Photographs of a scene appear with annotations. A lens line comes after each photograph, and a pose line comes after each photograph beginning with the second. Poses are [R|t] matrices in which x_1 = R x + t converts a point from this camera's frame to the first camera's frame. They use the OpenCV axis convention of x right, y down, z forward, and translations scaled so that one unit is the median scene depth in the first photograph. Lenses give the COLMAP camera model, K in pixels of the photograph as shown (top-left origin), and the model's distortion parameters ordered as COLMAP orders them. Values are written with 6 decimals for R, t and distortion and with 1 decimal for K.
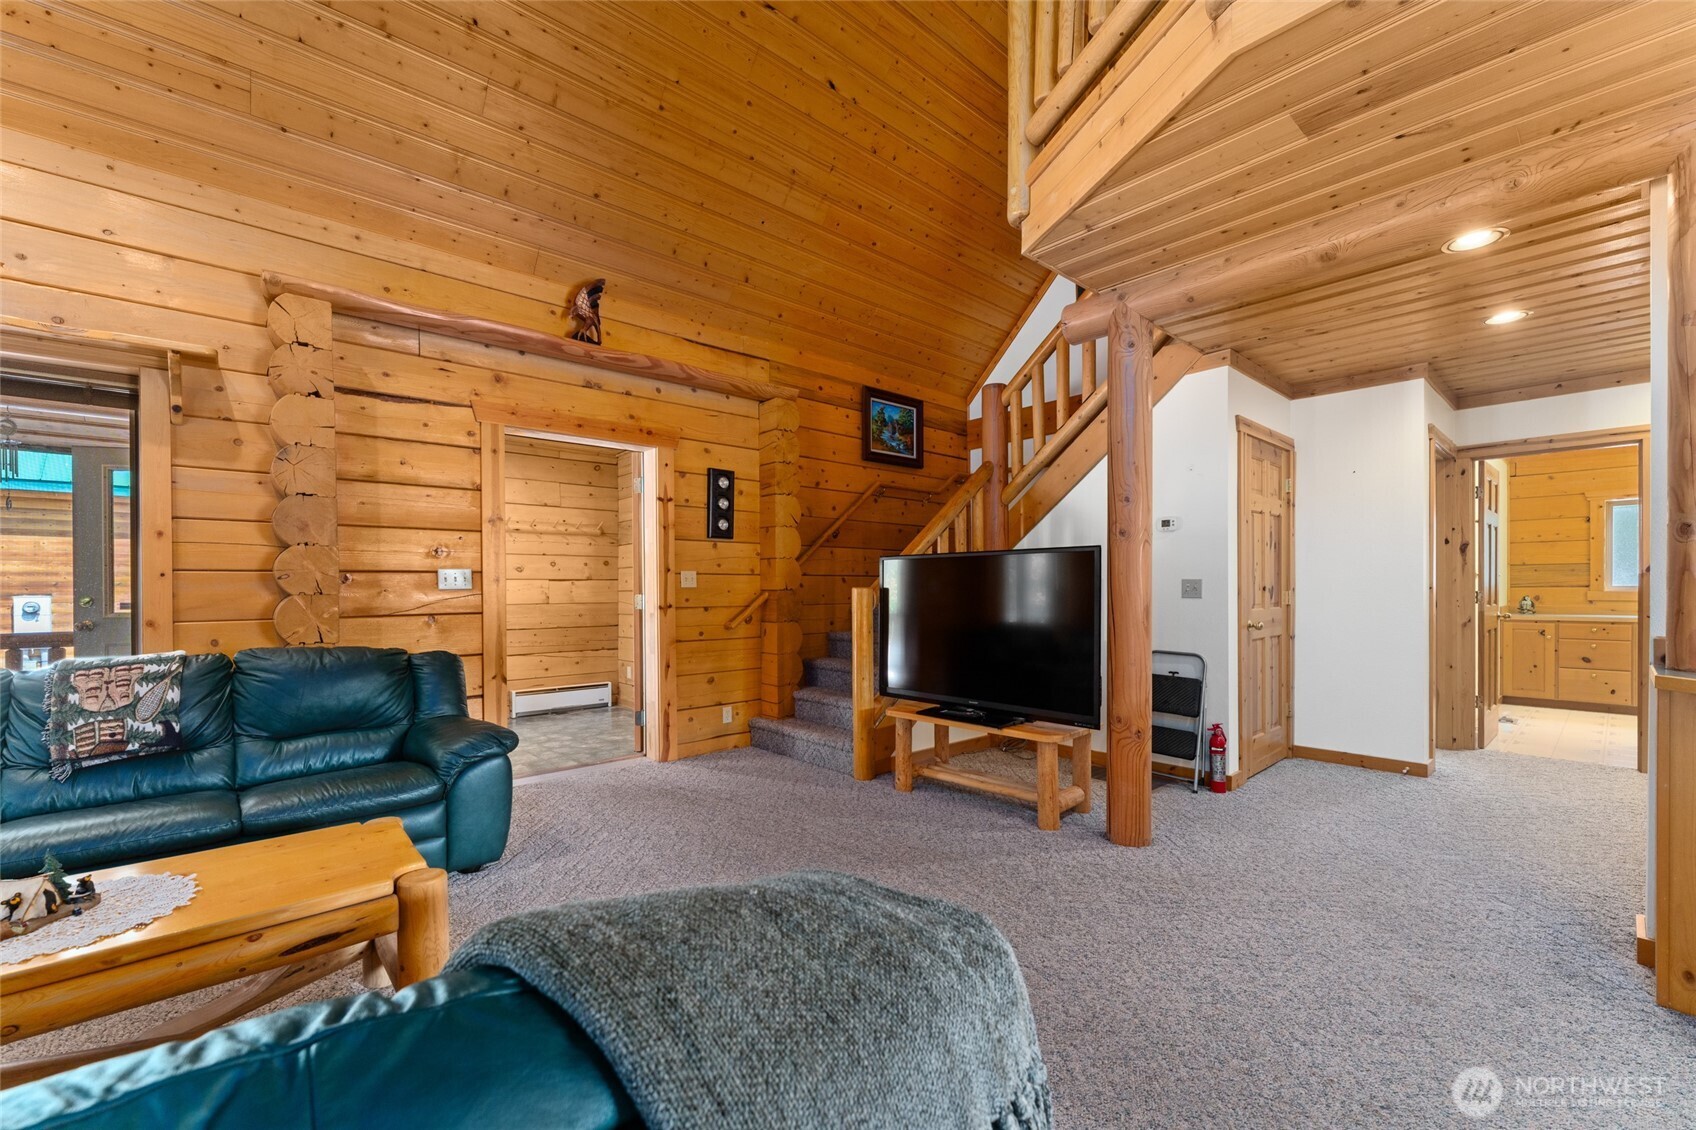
lens RADIAL K [[695.3, 0, 850.6], [0, 695.3, 596.4], [0, 0, 1]] dist [0.001661, 0.000286]
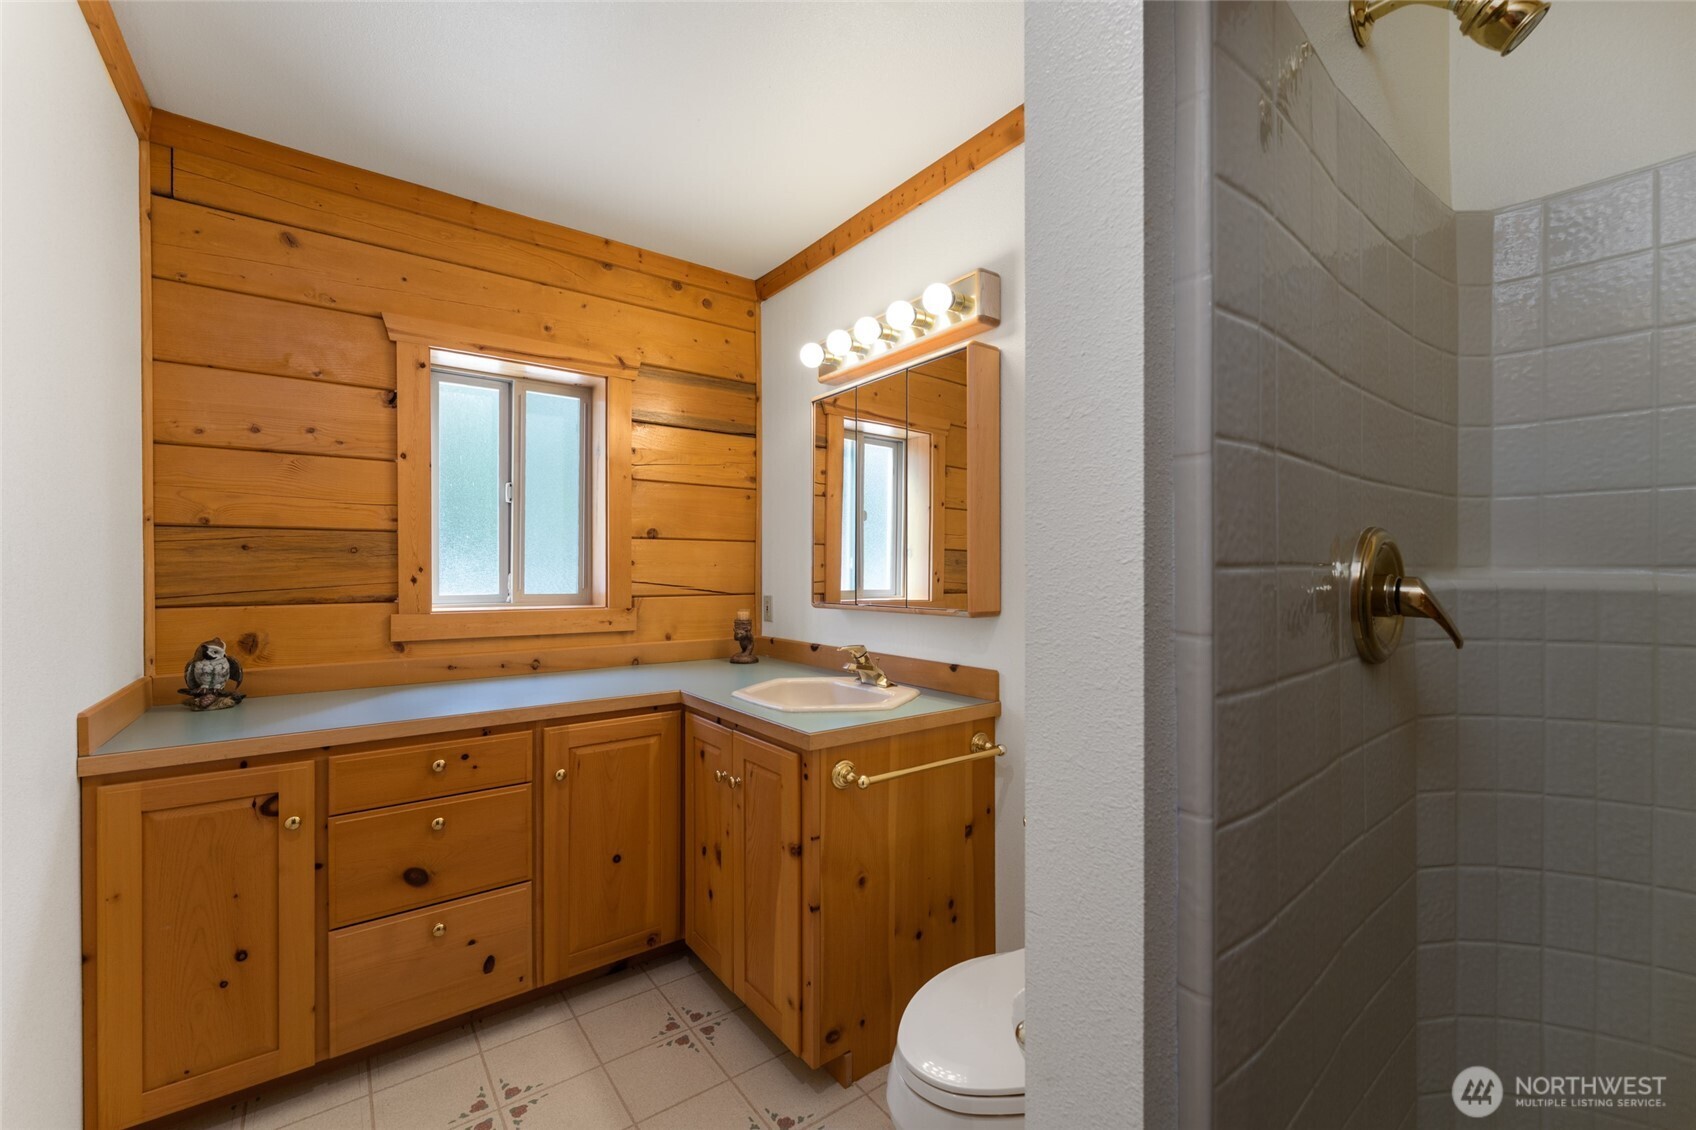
lens RADIAL K [[694.2, 0, 848.0], [0, 694.2, 565.0], [0, 0, 1]] dist [0.000658, 0.000037]
pose [[0.087024, 0.008373, 0.996171, 0.746958], [0.013331, 0.999865, -0.009569, -0.025162], [-0.996117, 0.014113, 0.086900, 0.754479]]
